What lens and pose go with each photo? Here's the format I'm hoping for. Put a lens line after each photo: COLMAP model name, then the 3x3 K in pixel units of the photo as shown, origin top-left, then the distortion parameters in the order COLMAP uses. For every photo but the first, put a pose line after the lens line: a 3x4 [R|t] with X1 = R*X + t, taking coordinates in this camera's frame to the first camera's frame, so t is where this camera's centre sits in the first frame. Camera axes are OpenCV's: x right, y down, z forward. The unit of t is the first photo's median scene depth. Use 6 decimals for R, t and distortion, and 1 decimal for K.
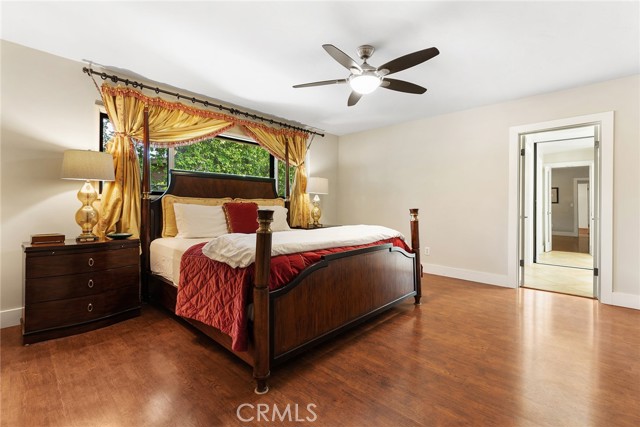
lens RADIAL K [[287.6, 0, 319.4], [0, 287.6, 207.1], [0, 0, 1]] dist [-0.000700, 0.000088]
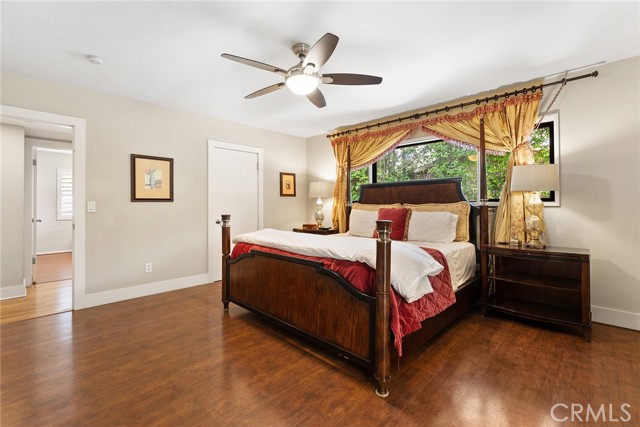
lens RADIAL K [[287.6, 0, 319.4], [0, 287.6, 207.1], [0, 0, 1]] dist [-0.000700, 0.000088]
pose [[-0.035948, -0.006669, -0.999331, 0.923661], [-0.006483, 0.999958, -0.006440, -0.014533], [0.999333, 0.006247, -0.035990, 0.924579]]
